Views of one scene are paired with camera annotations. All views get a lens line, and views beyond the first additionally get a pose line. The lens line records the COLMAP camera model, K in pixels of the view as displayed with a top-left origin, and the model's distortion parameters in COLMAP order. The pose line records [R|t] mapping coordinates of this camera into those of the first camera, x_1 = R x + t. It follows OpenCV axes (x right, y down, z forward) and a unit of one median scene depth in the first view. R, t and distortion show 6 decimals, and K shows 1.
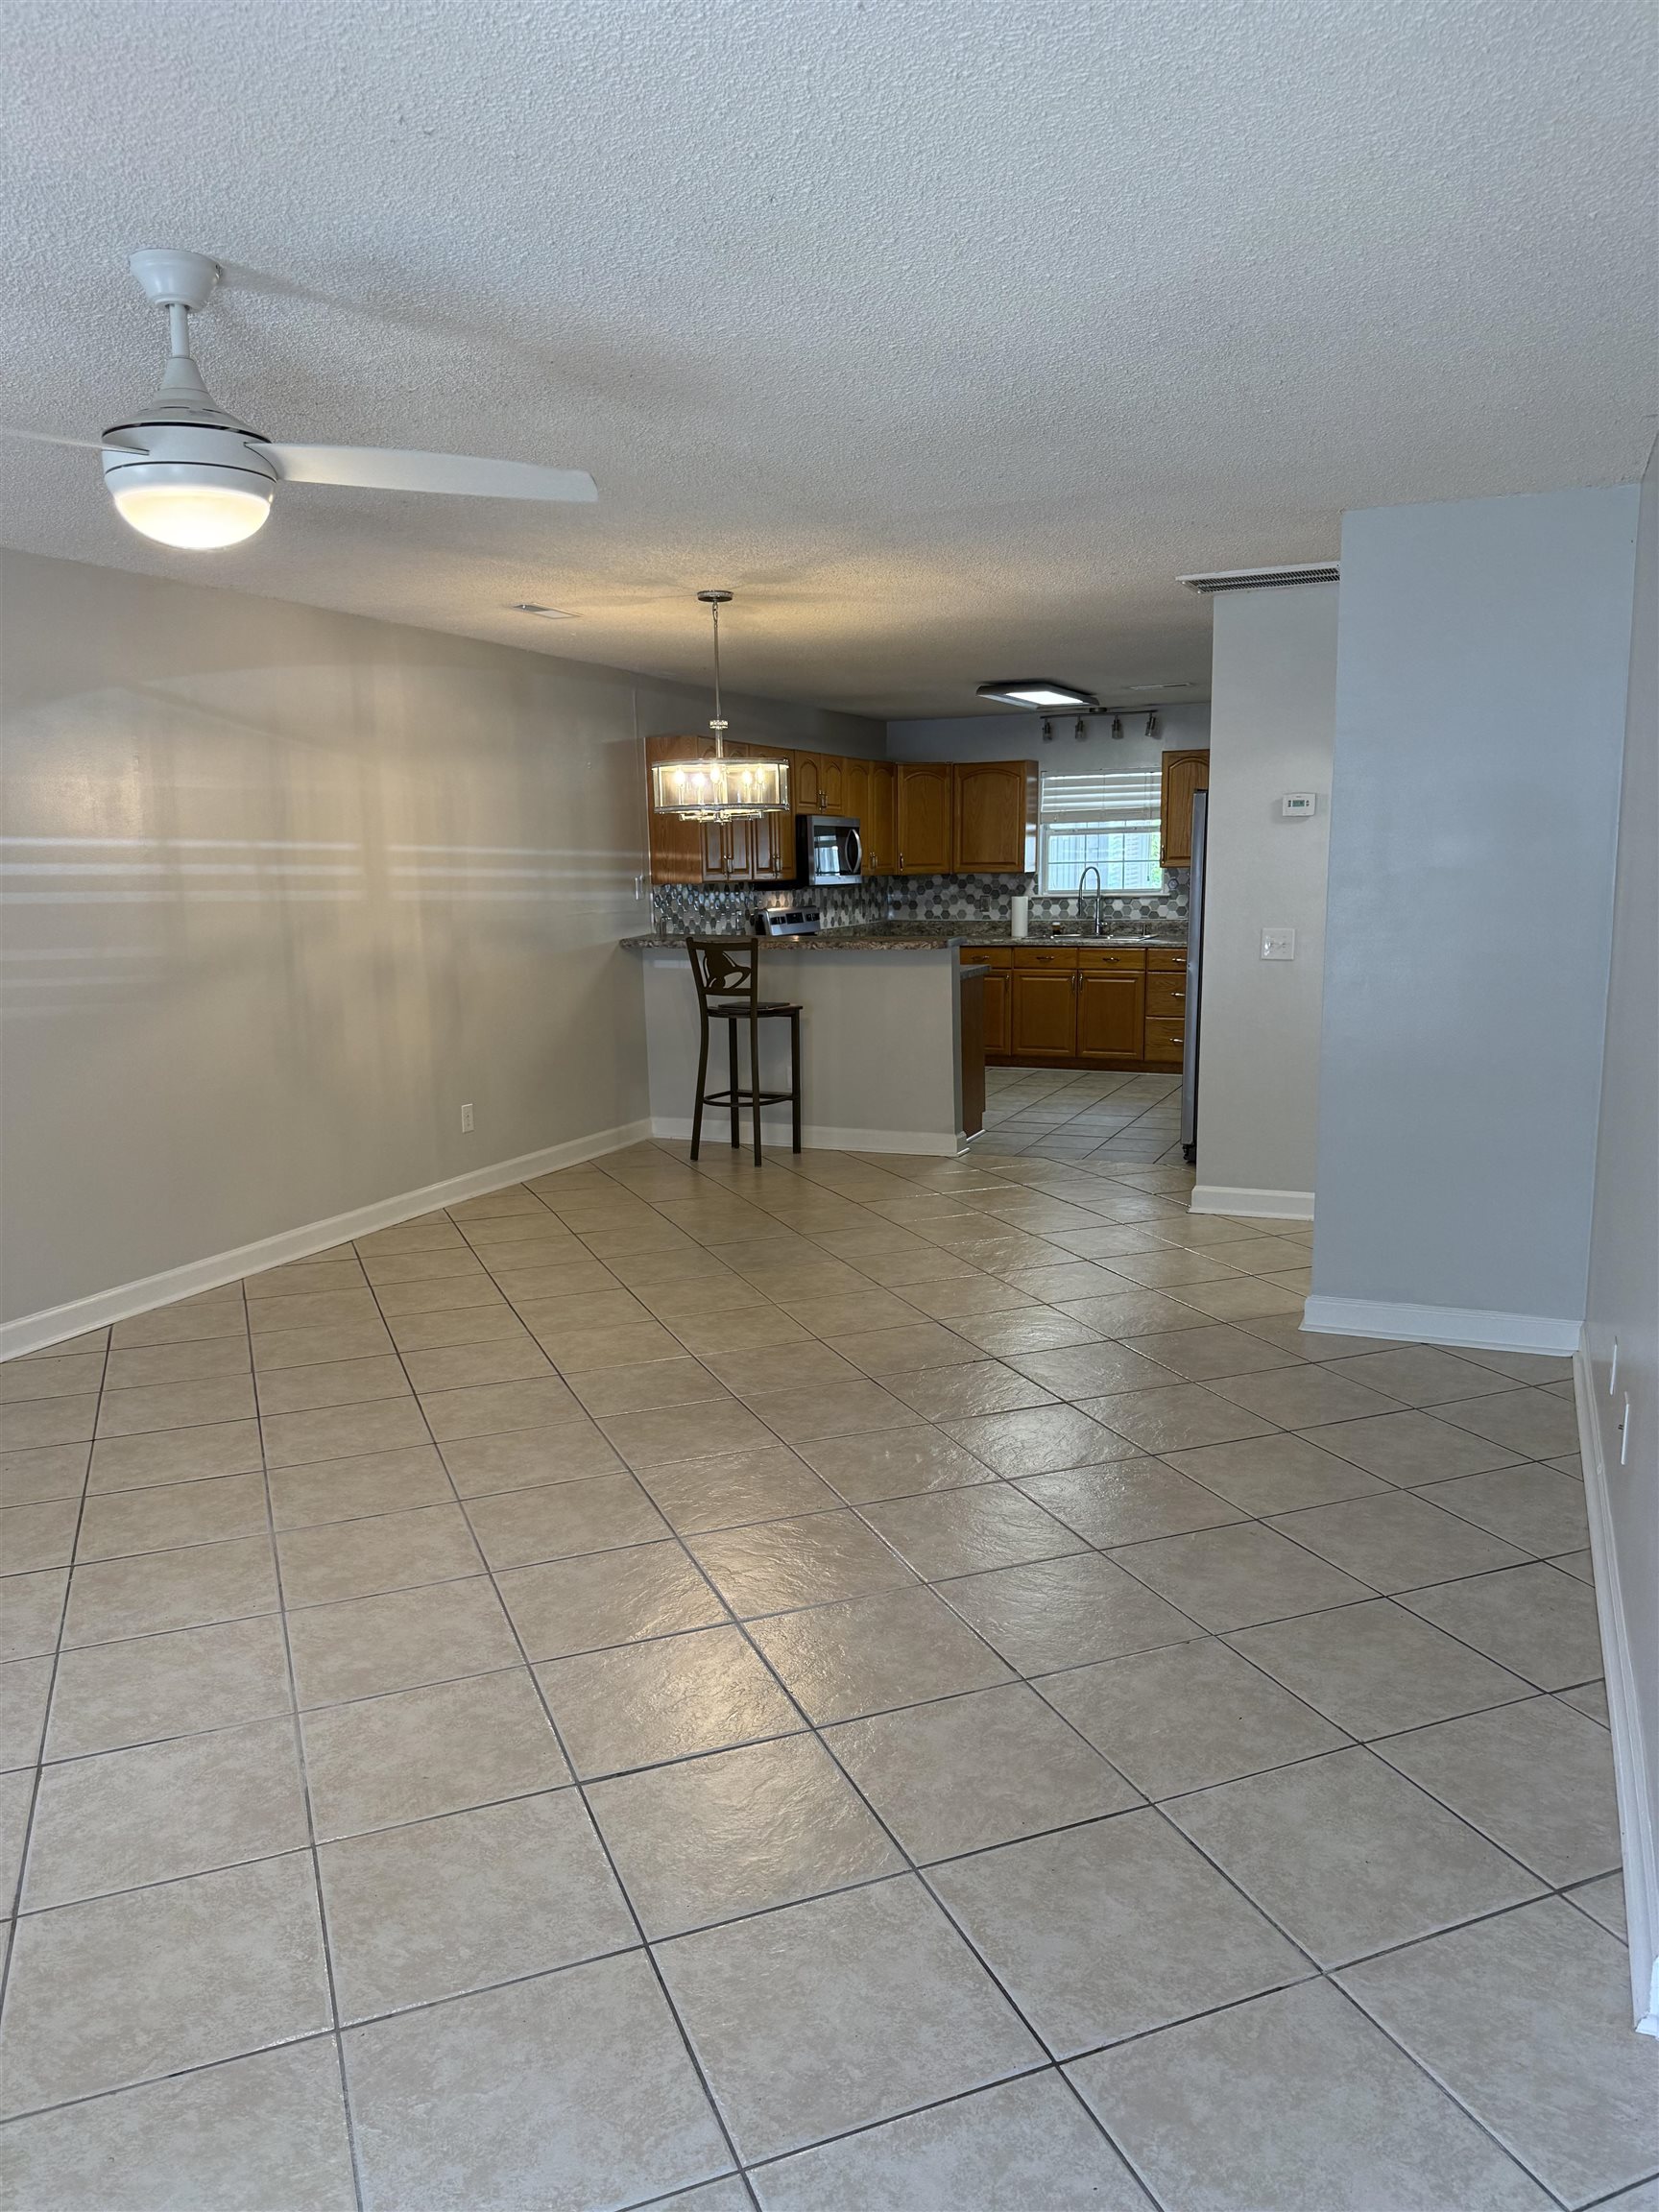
lens RADIAL K [[1538.3, 0, 829.5], [0, 1538.3, 1106.0], [0, 0, 1]] dist [0.211534, -0.259942]
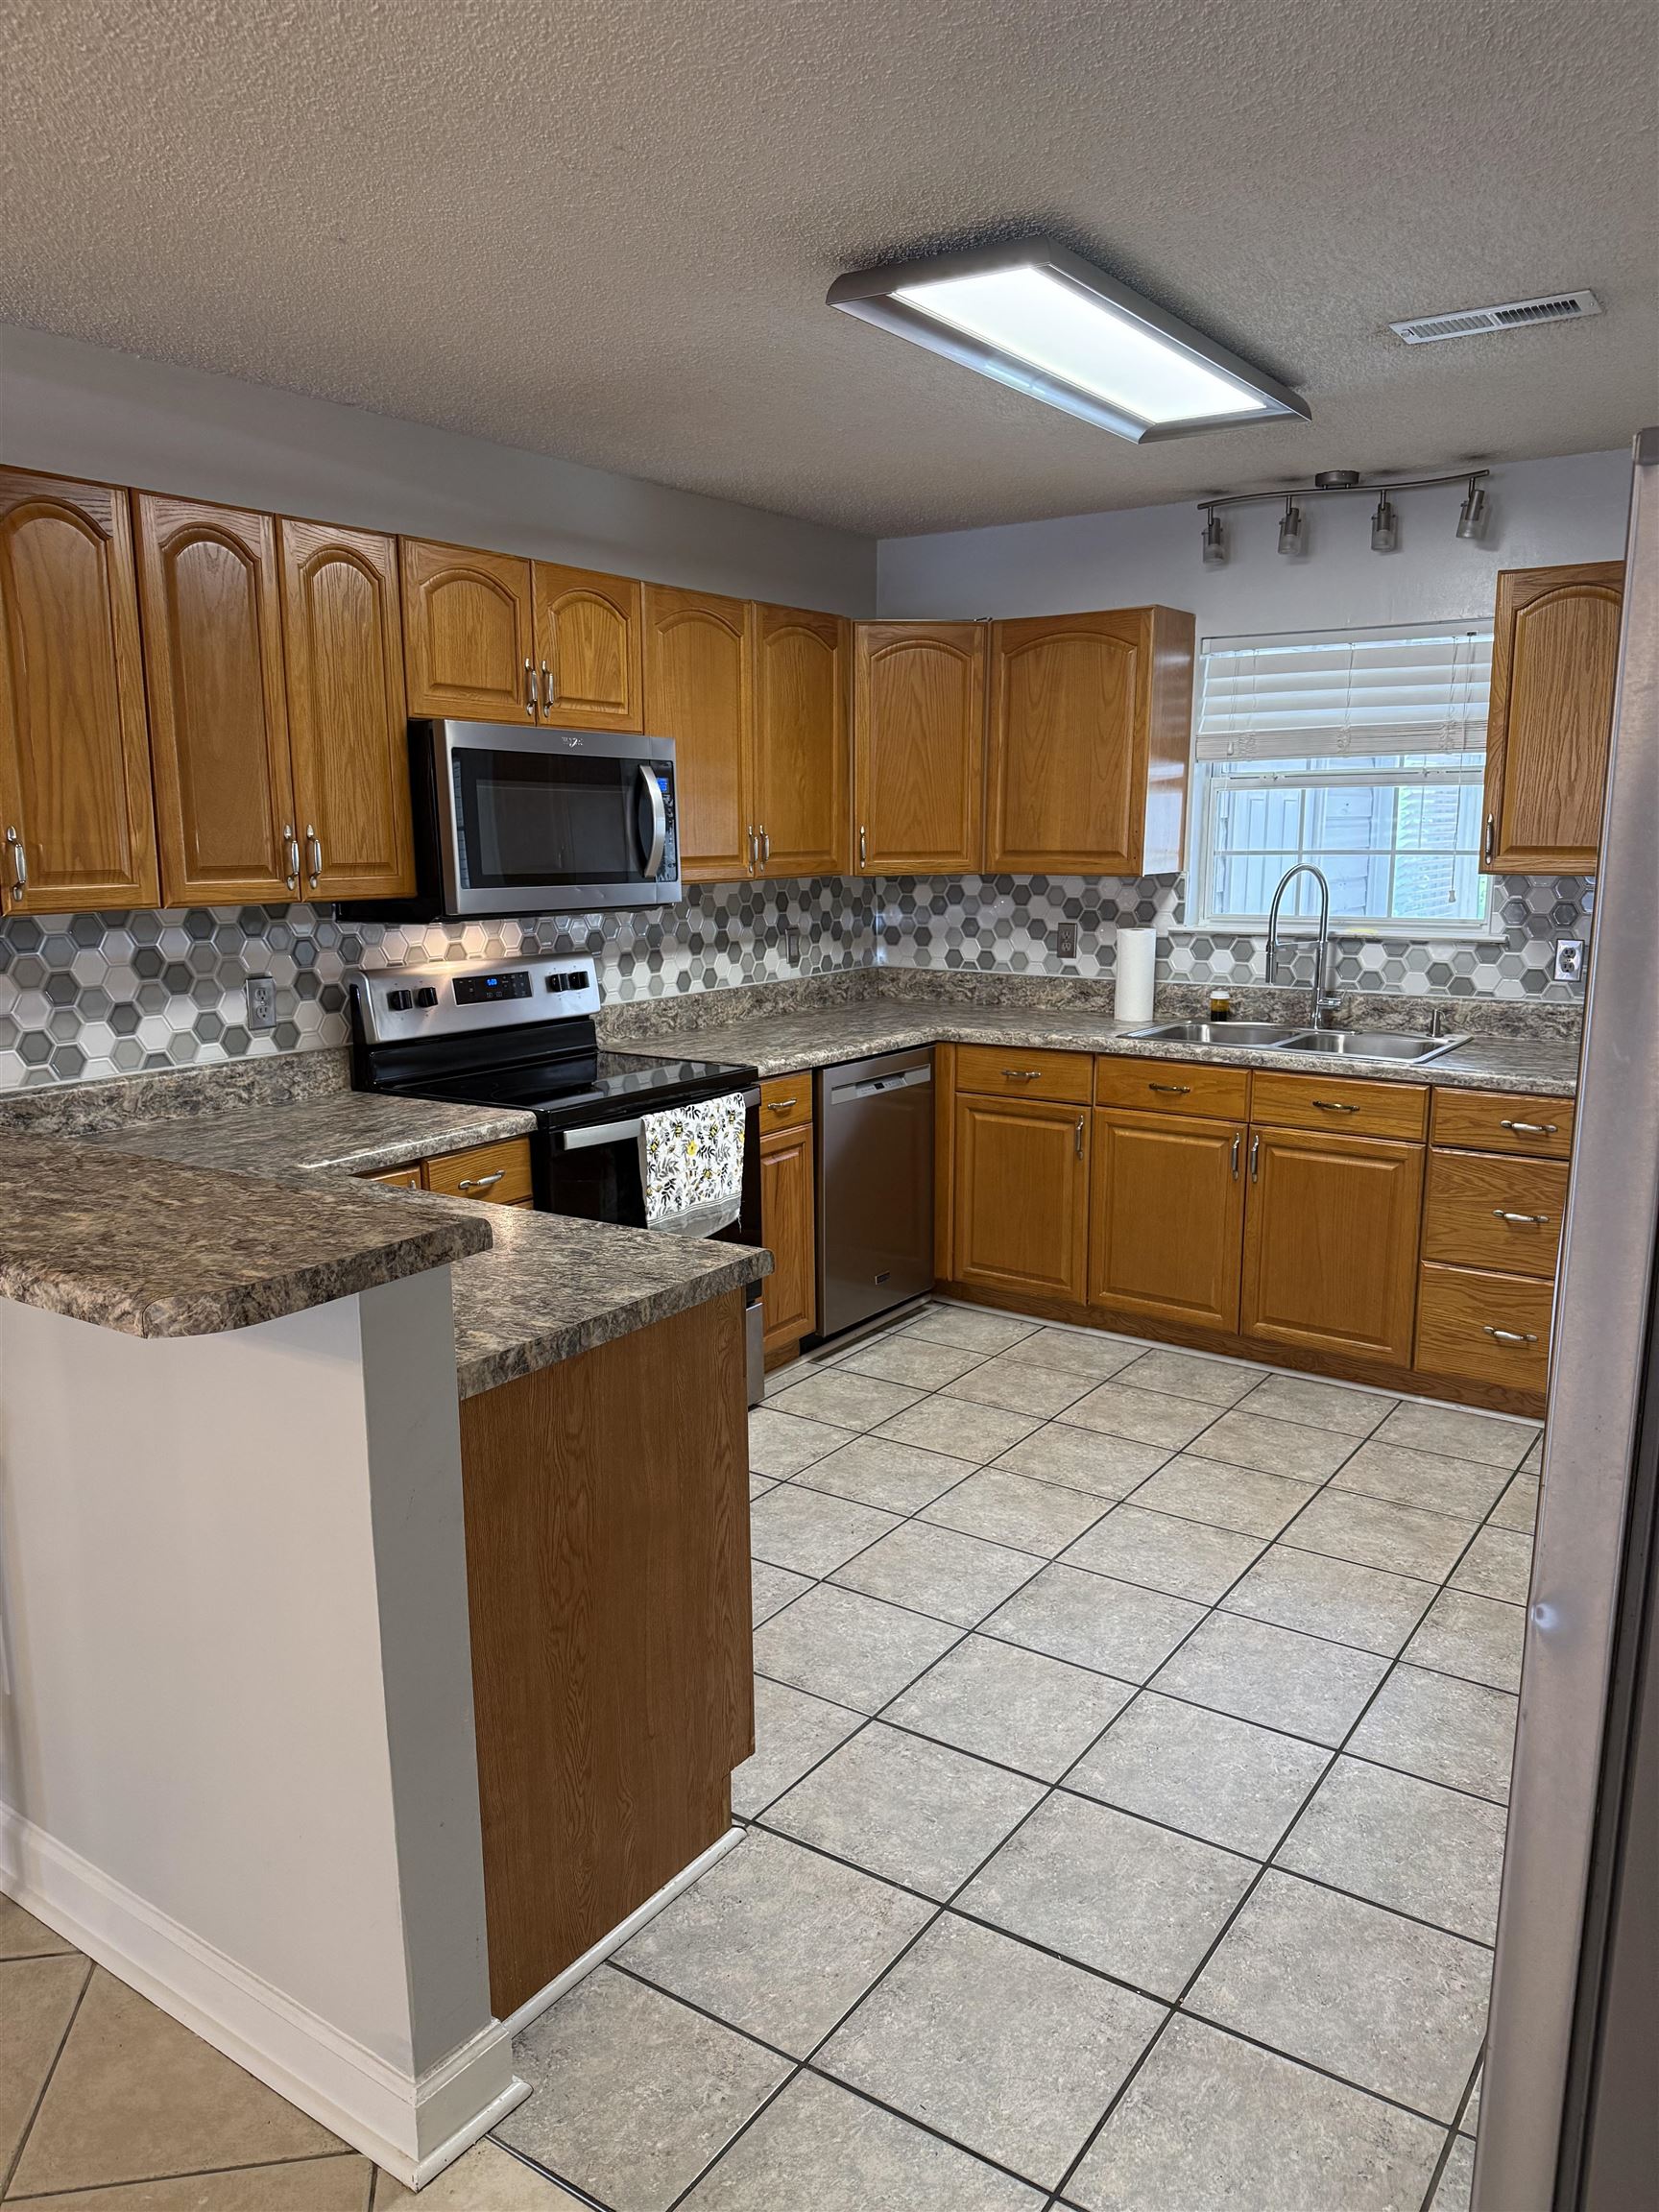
lens RADIAL K [[1549.4, 0, 820.1], [0, 1549.4, 1111.1], [0, 0, 1]] dist [0.148301, -0.270257]
pose [[0.978827, 0.047706, -0.199054, 0.126750], [-0.042592, 0.998645, 0.029899, -0.094722], [0.200211, -0.020787, 0.979532, 0.557174]]
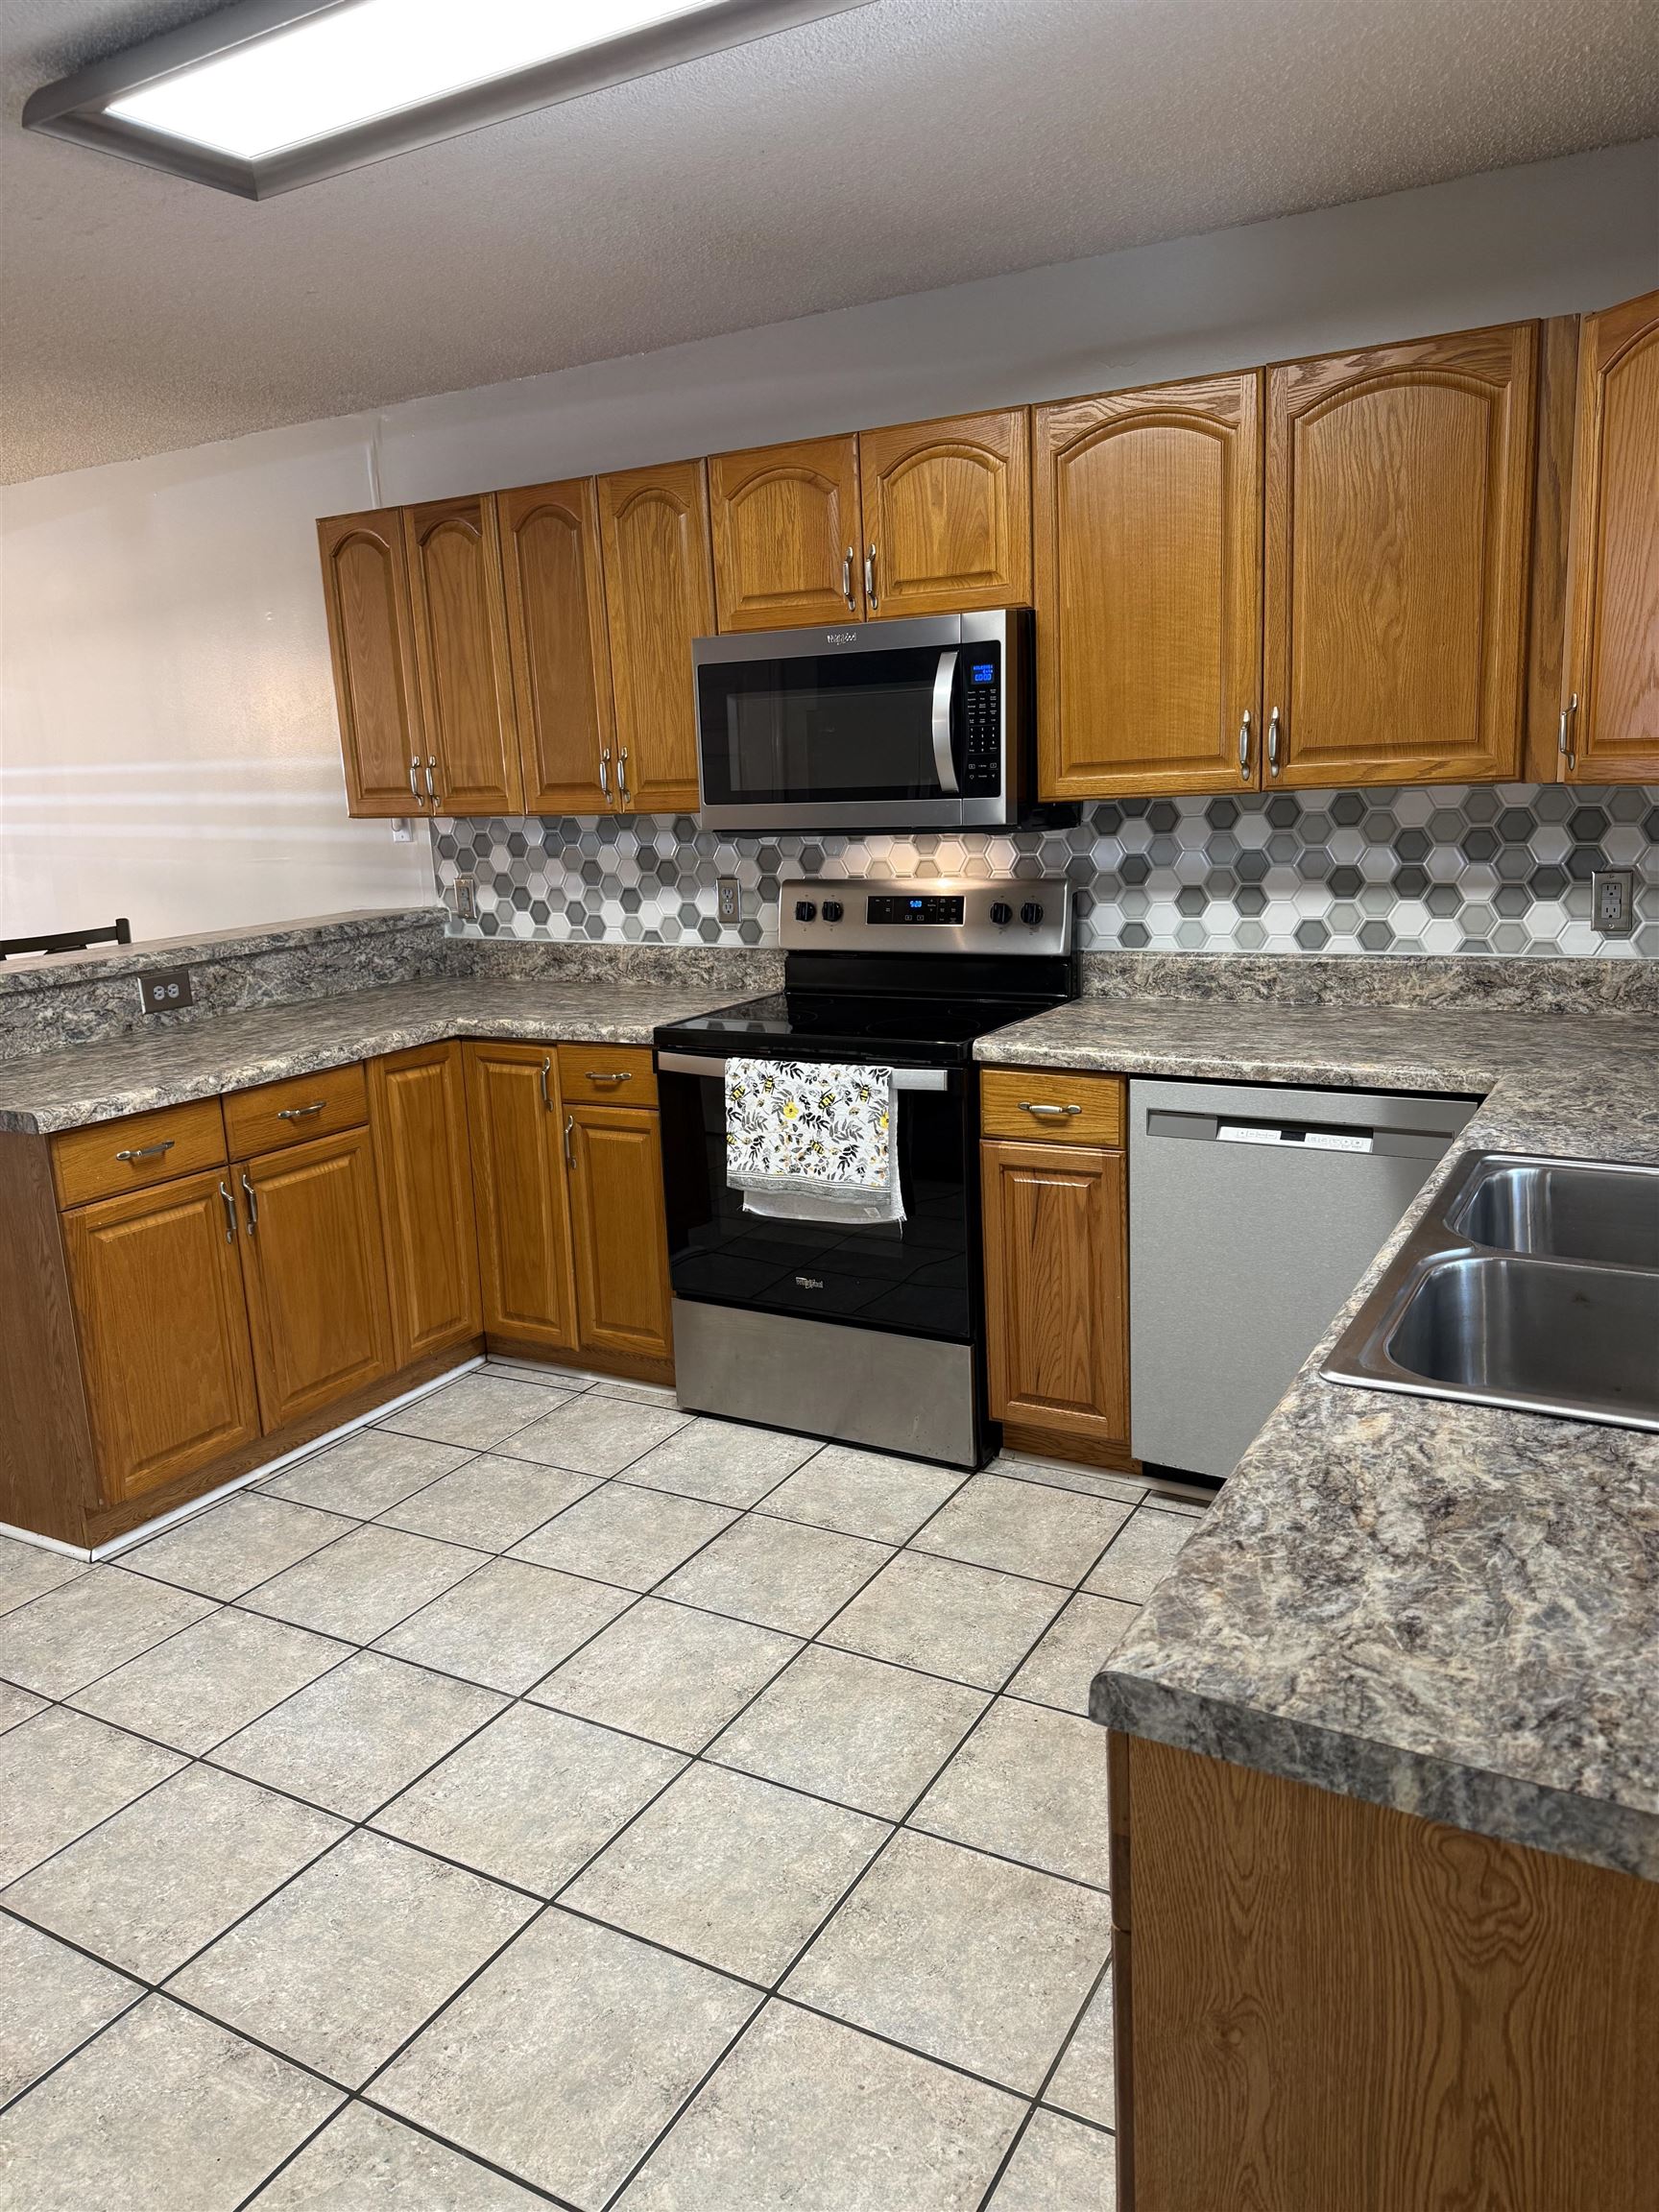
lens RADIAL K [[1549.4, 0, 820.1], [0, 1549.4, 1111.1], [0, 0, 1]] dist [0.148301, -0.270257]
pose [[-0.122349, 0.240243, -0.962971, 0.313854], [-0.108652, 0.961187, 0.253603, -0.150065], [0.986522, 0.135657, -0.091498, 0.911608]]
